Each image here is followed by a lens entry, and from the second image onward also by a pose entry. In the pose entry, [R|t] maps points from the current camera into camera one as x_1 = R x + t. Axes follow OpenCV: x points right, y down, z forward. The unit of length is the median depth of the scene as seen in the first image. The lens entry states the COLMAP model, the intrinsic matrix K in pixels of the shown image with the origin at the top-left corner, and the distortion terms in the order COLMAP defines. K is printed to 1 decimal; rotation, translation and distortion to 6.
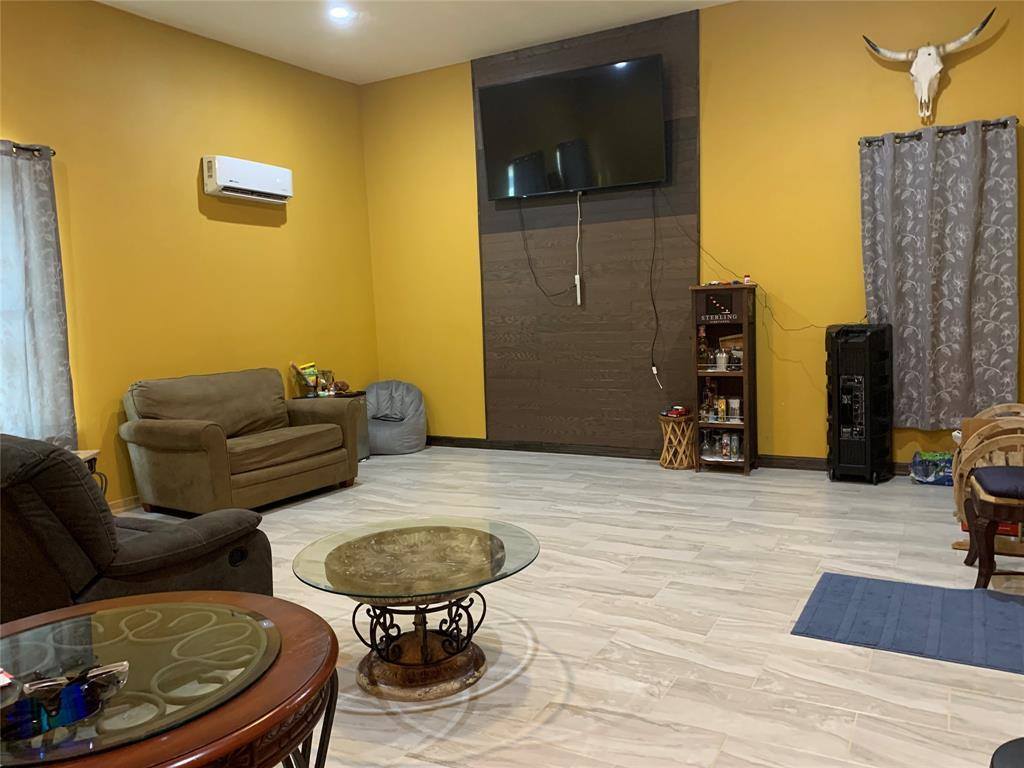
lens RADIAL K [[790.8, 0, 513.6], [0, 790.8, 377.5], [0, 0, 1]] dist [0.006800, -0.002635]
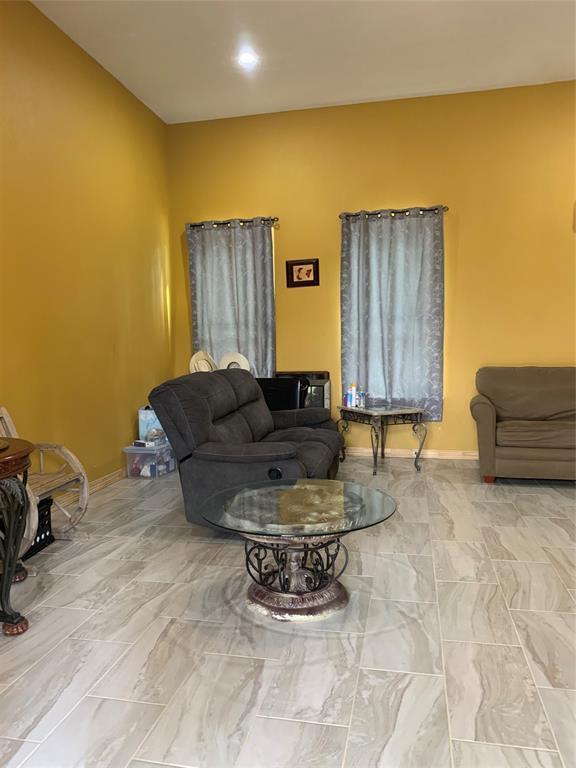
lens RADIAL K [[593.1, 0, 289.5], [0, 593.1, 384.1], [0, 0, 1]] dist [0.006800, -0.002635]
pose [[0.296581, 0.104243, -0.949301, 0.360368], [-0.083761, 0.993033, 0.082877, -0.021002], [0.951328, 0.054934, 0.303246, 0.337862]]
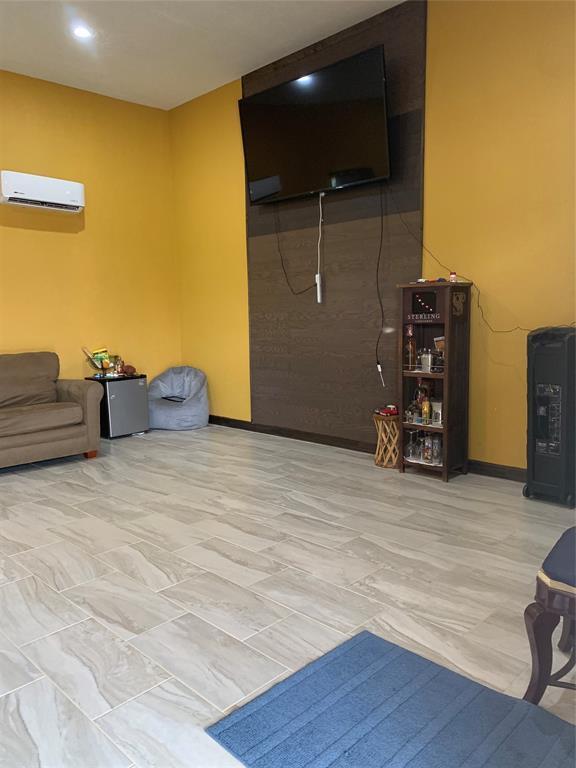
lens RADIAL K [[593.1, 0, 288.8], [0, 593.1, 388.5], [0, 0, 1]] dist [0.006800, -0.002635]
pose [[0.962956, 0.052166, -0.264565, 0.292388], [-0.039533, 0.997819, 0.052855, -0.020068], [0.266746, -0.040437, 0.962918, 0.250494]]
